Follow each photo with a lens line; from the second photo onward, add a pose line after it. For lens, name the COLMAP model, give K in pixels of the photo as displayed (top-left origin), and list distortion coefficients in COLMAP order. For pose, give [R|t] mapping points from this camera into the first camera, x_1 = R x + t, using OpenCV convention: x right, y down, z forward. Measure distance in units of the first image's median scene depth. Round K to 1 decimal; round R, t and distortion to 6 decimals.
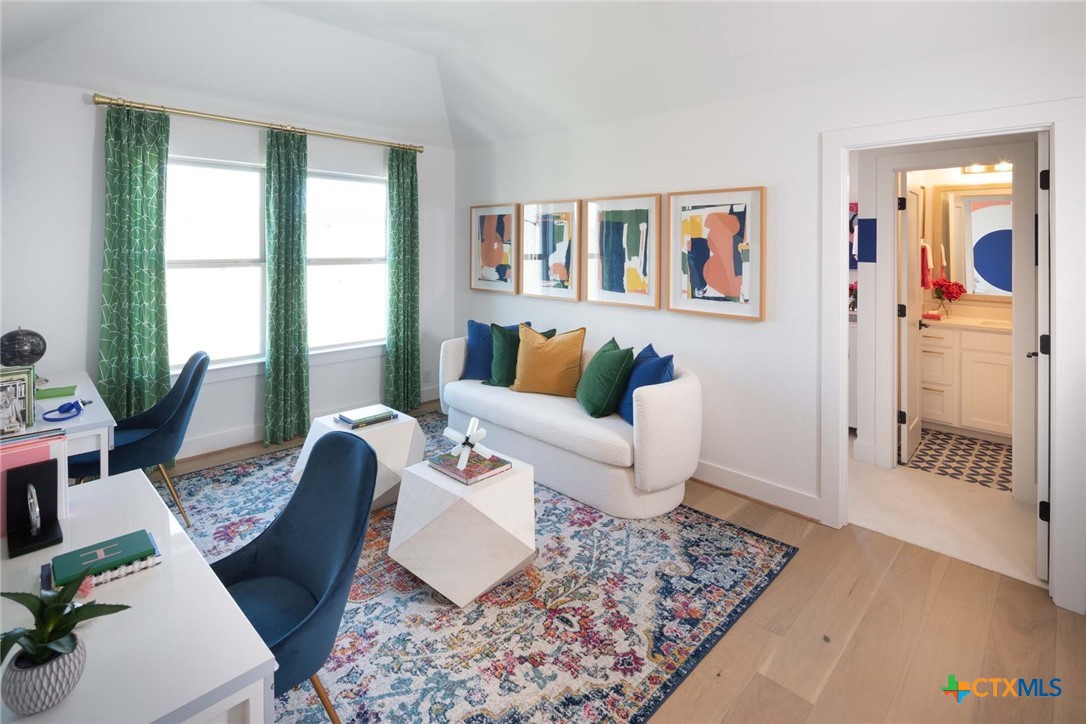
lens RADIAL K [[522.5, 0, 547.7], [0, 522.5, 361.5], [0, 0, 1]] dist [0.001761, -0.000045]
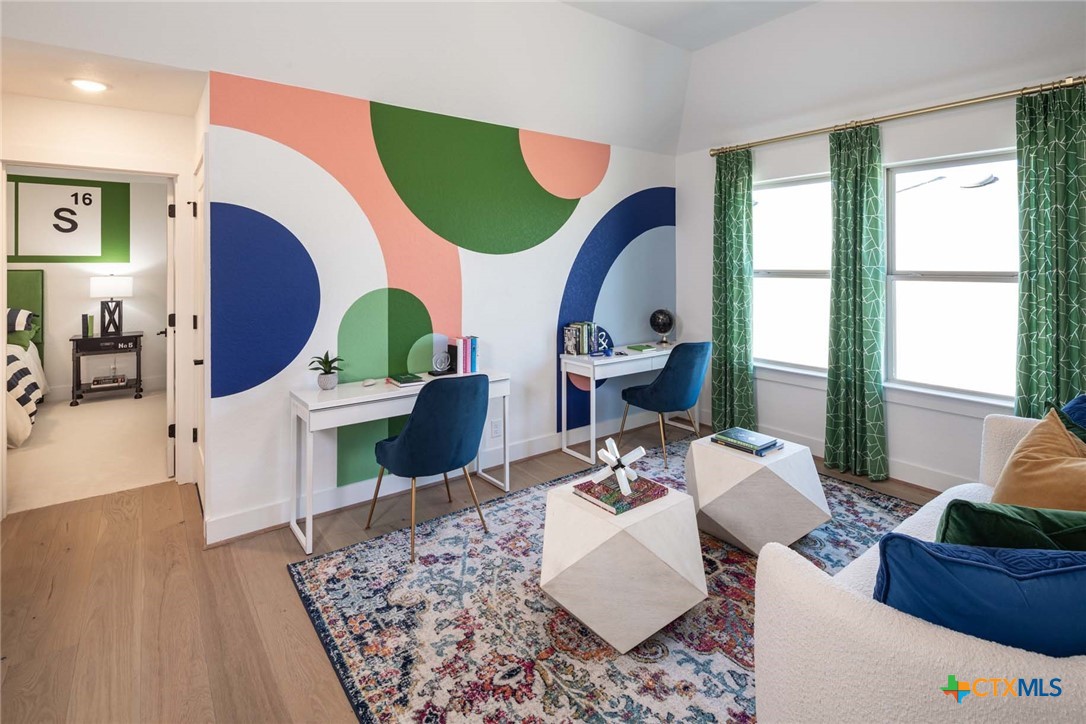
lens RADIAL K [[522.5, 0, 547.7], [0, 522.5, 361.5], [0, 0, 1]] dist [0.001761, -0.000045]
pose [[-0.148320, 0.176829, -0.973002, 0.836781], [-0.217626, 0.953929, 0.206537, -0.206899], [0.964697, 0.242385, -0.103004, 1.093978]]
